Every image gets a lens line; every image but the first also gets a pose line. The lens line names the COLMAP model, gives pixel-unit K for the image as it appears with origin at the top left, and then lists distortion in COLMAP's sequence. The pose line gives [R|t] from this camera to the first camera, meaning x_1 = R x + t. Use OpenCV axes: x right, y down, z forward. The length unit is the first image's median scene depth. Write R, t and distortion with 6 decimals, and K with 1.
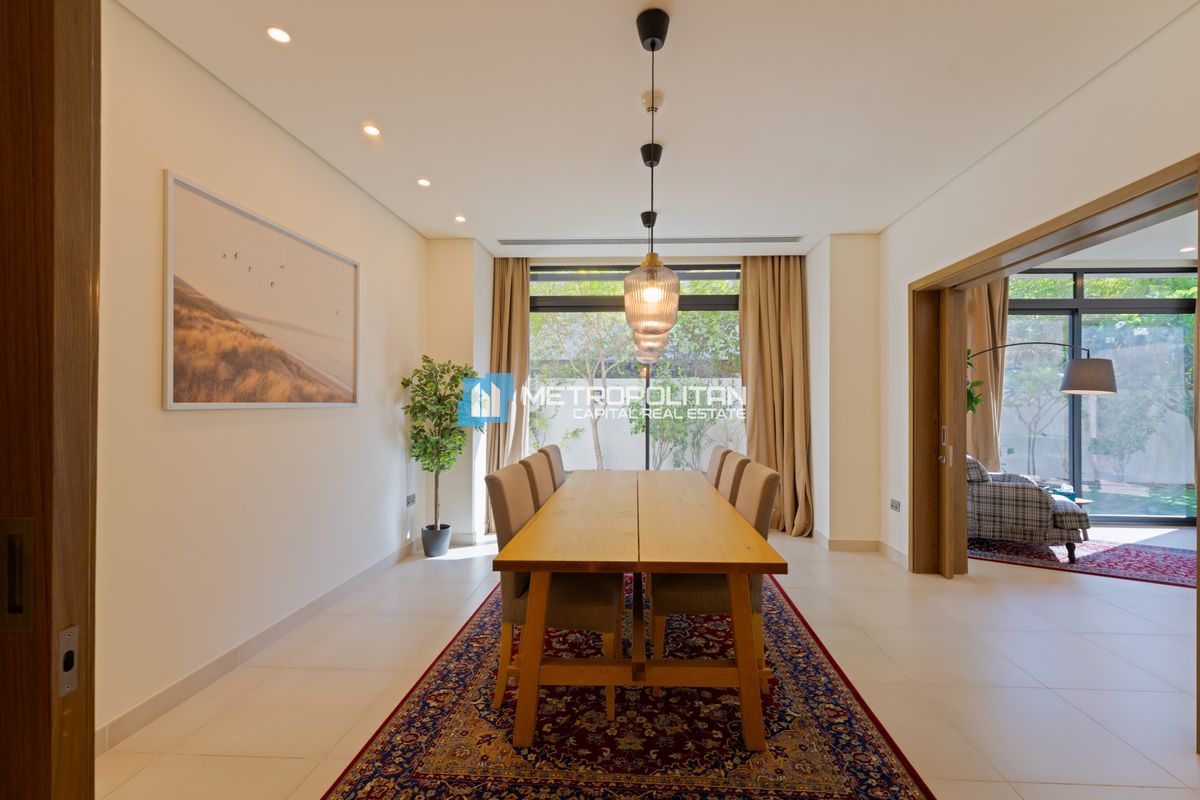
lens RADIAL K [[502.9, 0, 601.9], [0, 502.9, 407.5], [0, 0, 1]] dist [-0.000011, -0.000185]
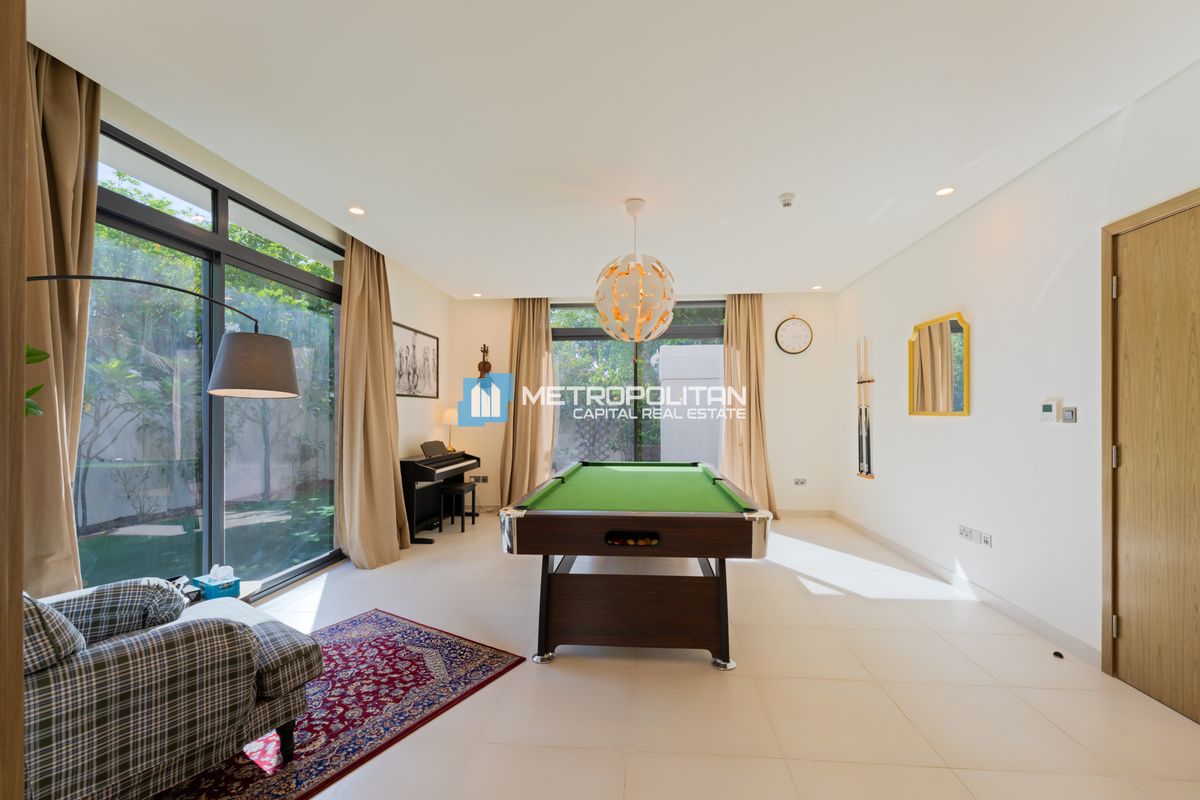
lens RADIAL K [[489.0, 0, 604.0], [0, 489.0, 421.7], [0, 0, 1]] dist [-0.001025, -0.000193]
pose [[0.022727, -0.004624, 0.999731, 0.478506], [-0.003126, 0.999984, 0.004696, 0.000372], [-0.999737, -0.003232, 0.022713, 0.673296]]
